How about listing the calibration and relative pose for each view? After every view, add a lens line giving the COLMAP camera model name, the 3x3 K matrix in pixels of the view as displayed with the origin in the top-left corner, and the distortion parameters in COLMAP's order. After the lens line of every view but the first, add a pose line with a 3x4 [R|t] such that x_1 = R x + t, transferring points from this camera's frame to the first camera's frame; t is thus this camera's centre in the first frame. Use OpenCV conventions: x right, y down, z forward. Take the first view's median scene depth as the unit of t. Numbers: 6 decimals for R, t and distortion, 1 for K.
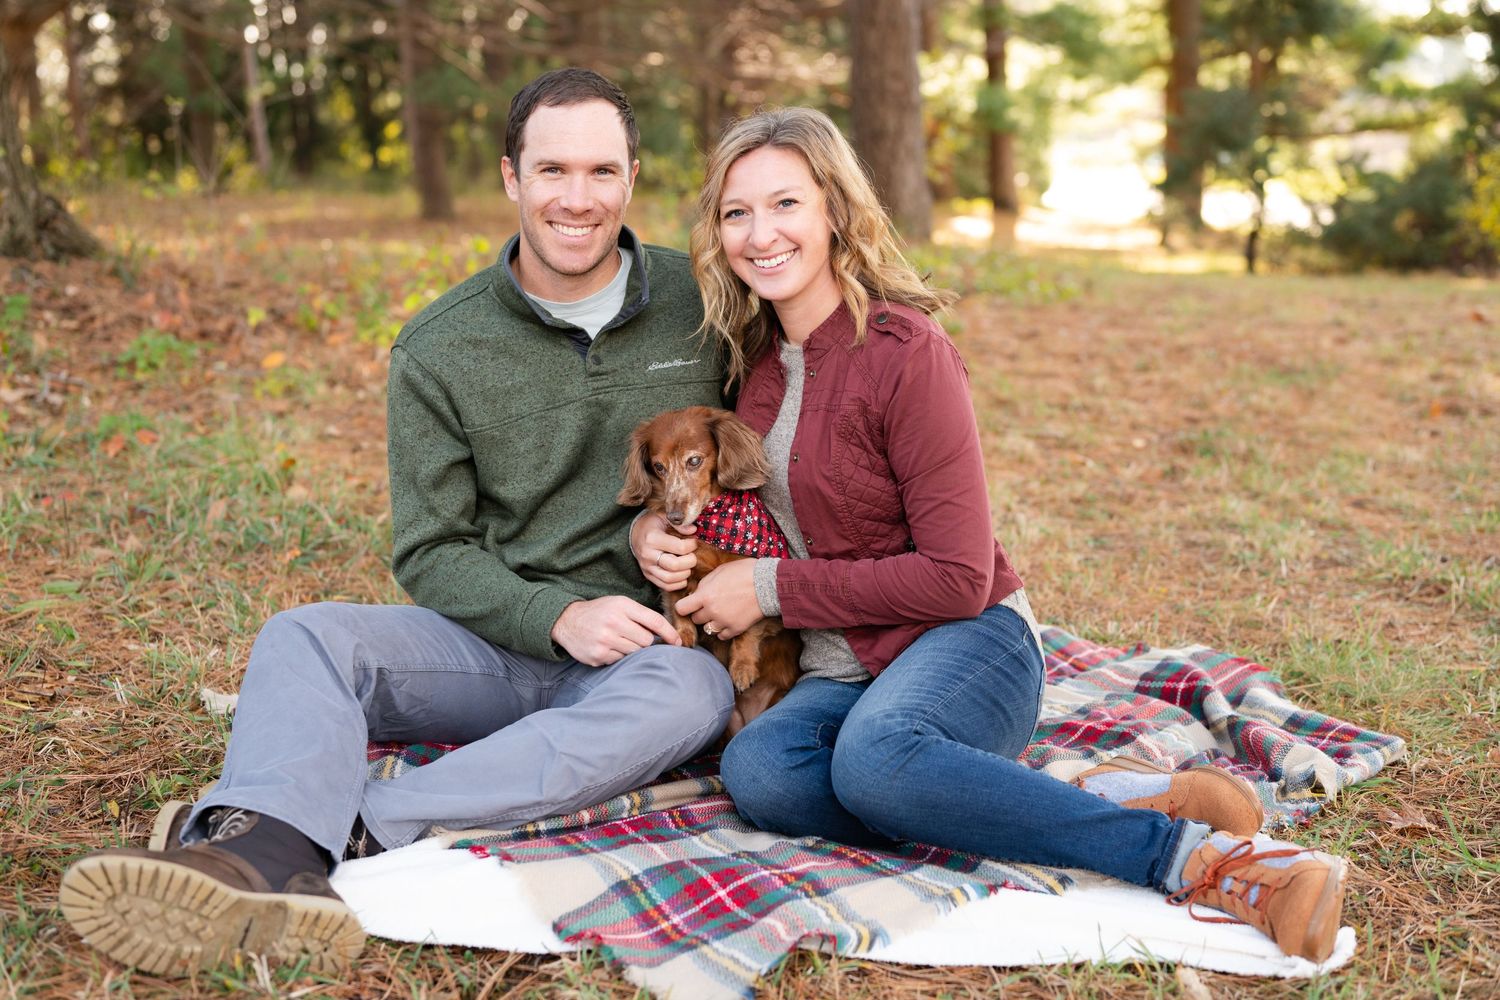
lens RADIAL K [[2303.3, 0, 750.5], [0, 2303.3, 453.5], [0, 0, 1]] dist [-0.008536, 0.012445]
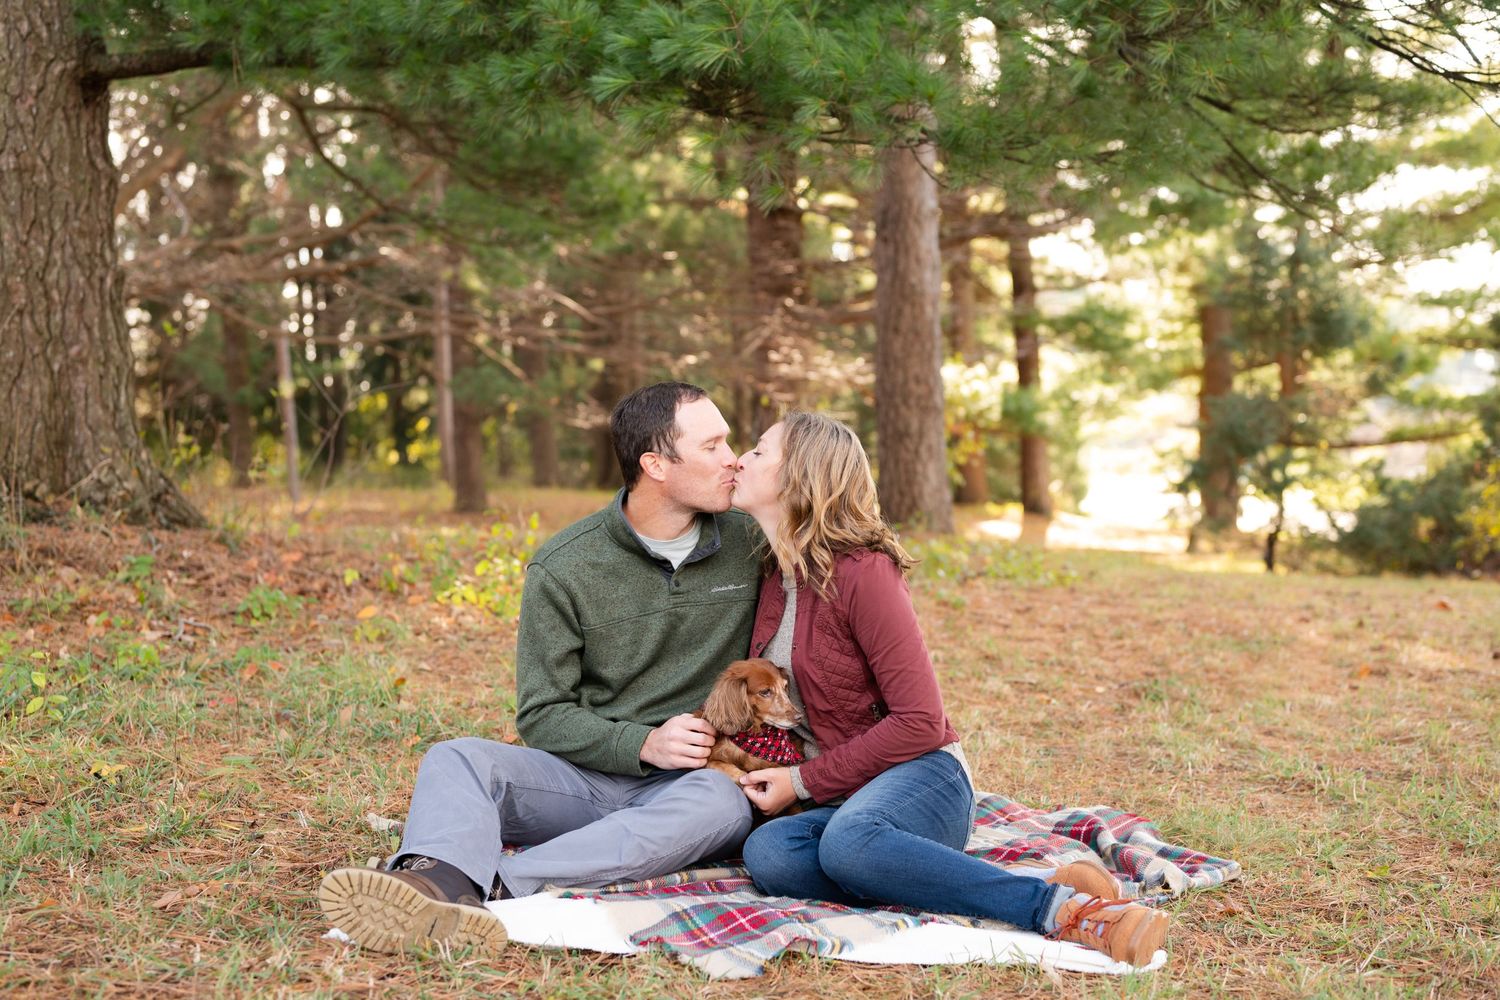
lens RADIAL K [[2303.3, 0, 750.5], [0, 2303.3, 453.5], [0, 0, 1]] dist [-0.008536, 0.012445]
pose [[0.999787, 0.015120, -0.014051, 0.007060], [-0.016806, 0.991521, -0.128857, 0.064940], [0.011984, 0.129066, 0.991564, -0.409292]]
